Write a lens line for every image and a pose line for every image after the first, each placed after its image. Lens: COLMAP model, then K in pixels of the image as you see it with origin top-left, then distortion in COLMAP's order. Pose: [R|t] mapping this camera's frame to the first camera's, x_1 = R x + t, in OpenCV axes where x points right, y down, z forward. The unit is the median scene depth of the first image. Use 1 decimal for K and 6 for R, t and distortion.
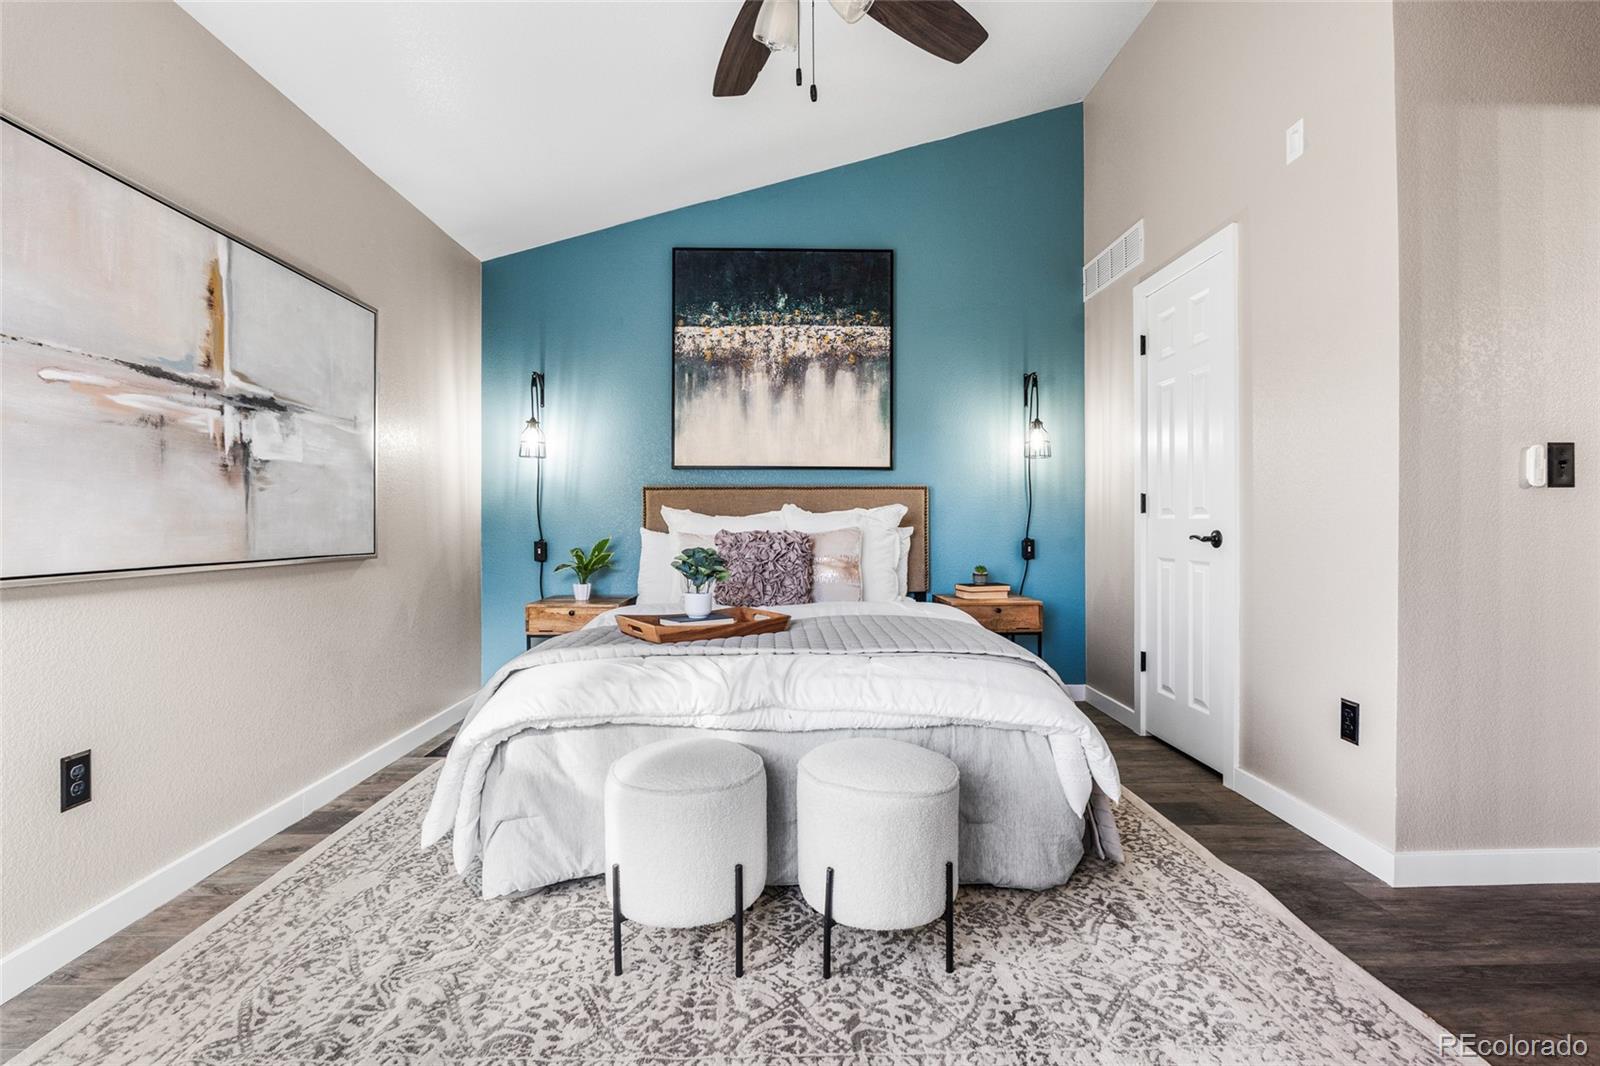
lens RADIAL K [[720.9, 0, 801.4], [0, 720.9, 524.4], [0, 0, 1]] dist [-0.005619, -0.000152]
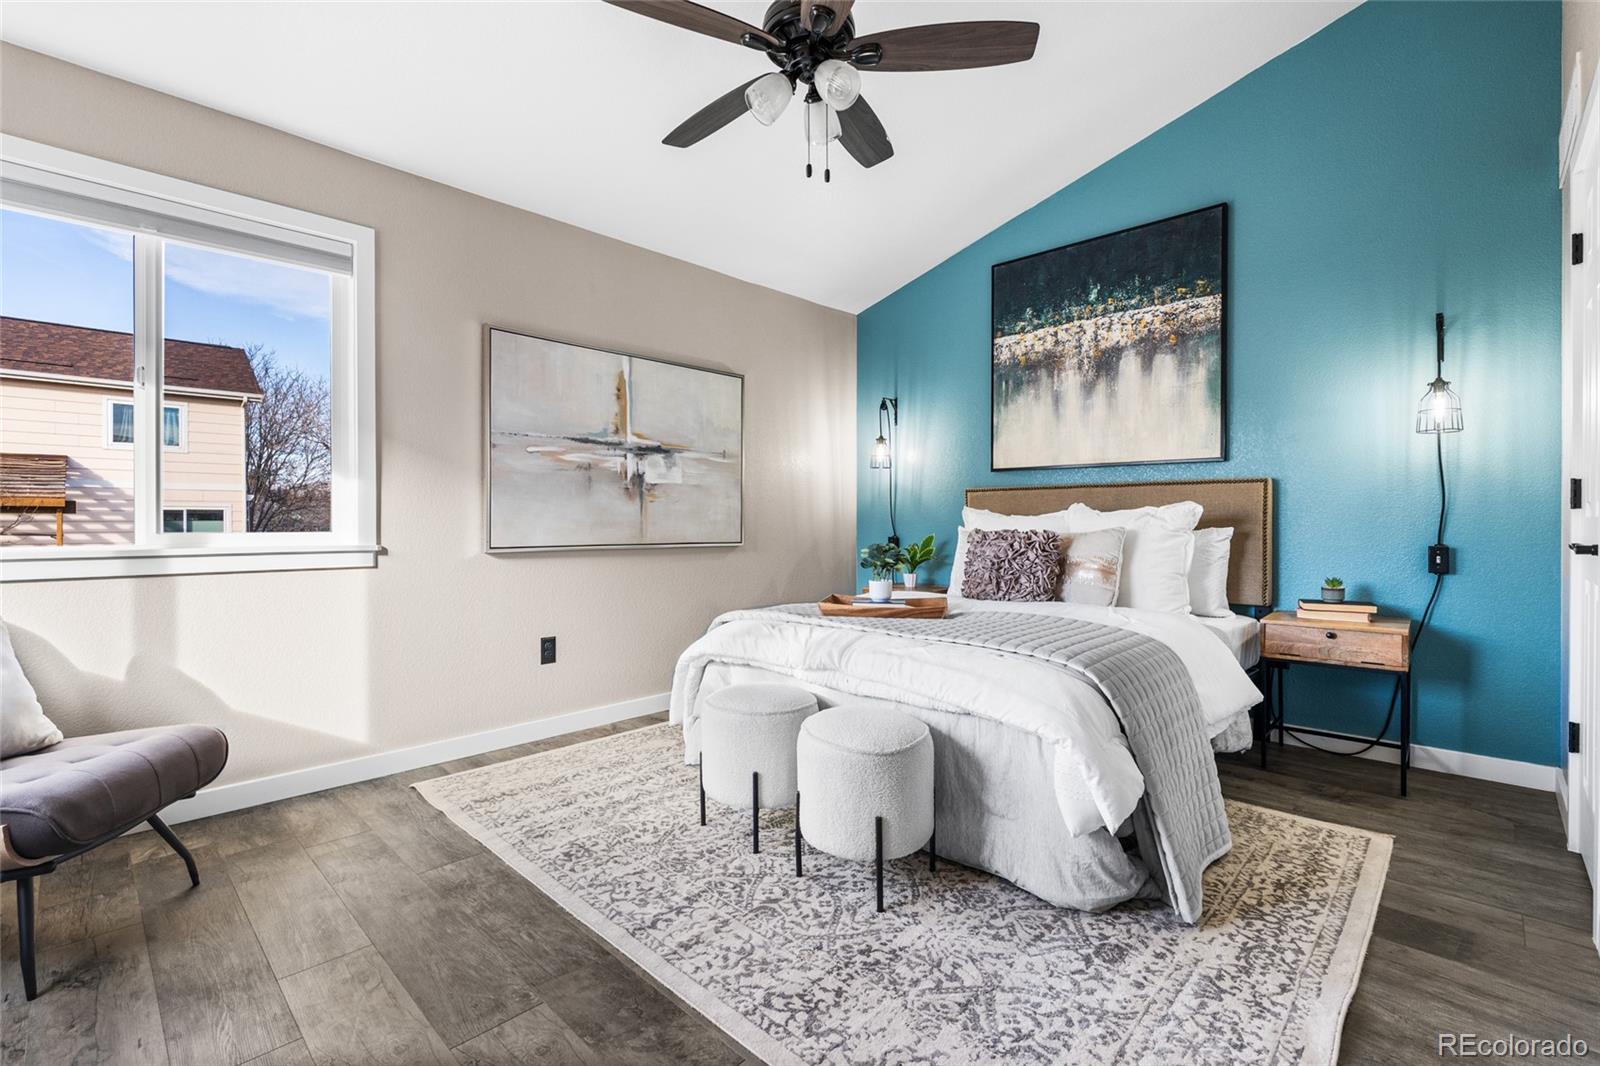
lens RADIAL K [[720.9, 0, 800.6], [0, 720.9, 529.6], [0, 0, 1]] dist [-0.005619, -0.000152]
pose [[0.698476, 0.010775, -0.715552, 0.671869], [-0.003507, 0.999926, 0.011635, -0.003872], [0.715625, -0.005617, 0.698462, 0.074494]]
